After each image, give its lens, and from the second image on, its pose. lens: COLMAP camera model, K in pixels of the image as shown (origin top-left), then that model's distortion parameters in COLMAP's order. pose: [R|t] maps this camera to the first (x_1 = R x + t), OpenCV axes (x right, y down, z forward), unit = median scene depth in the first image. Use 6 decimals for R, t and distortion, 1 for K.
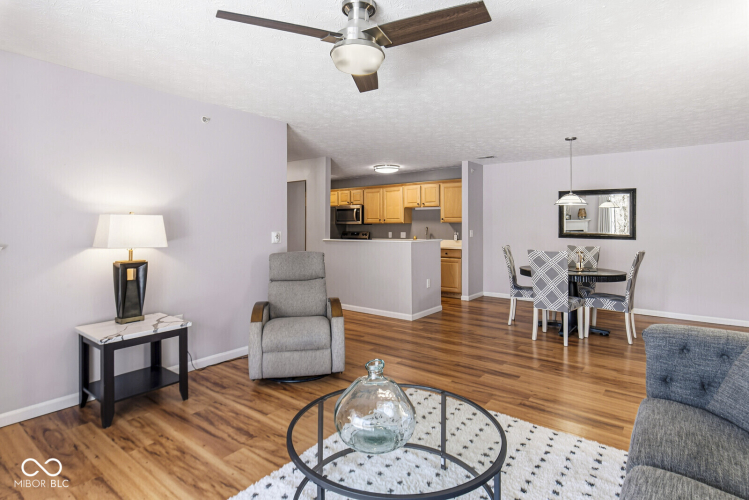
lens RADIAL K [[396.5, 0, 376.5], [0, 396.5, 228.2], [0, 0, 1]] dist [0.000328, -0.000261]
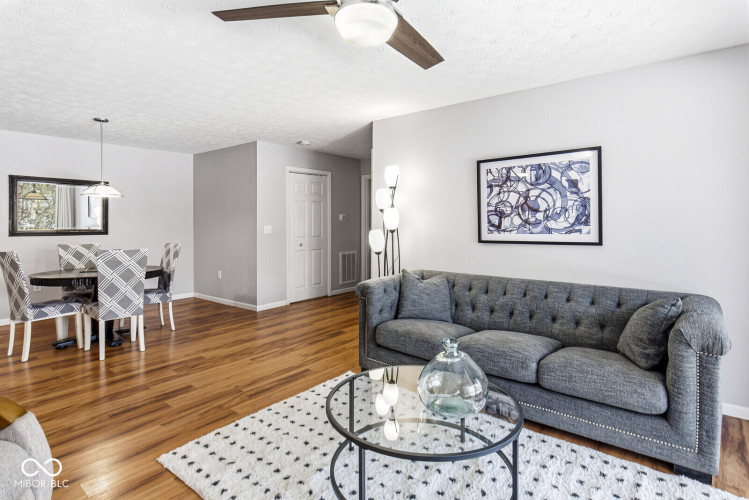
lens RADIAL K [[396.5, 0, 376.5], [0, 396.5, 228.2], [0, 0, 1]] dist [0.000328, -0.000261]
pose [[0.016217, -0.022495, 0.999615, -0.399239], [0.008480, 0.999714, 0.022360, -0.003371], [-0.999833, 0.008115, 0.016403, 0.413996]]
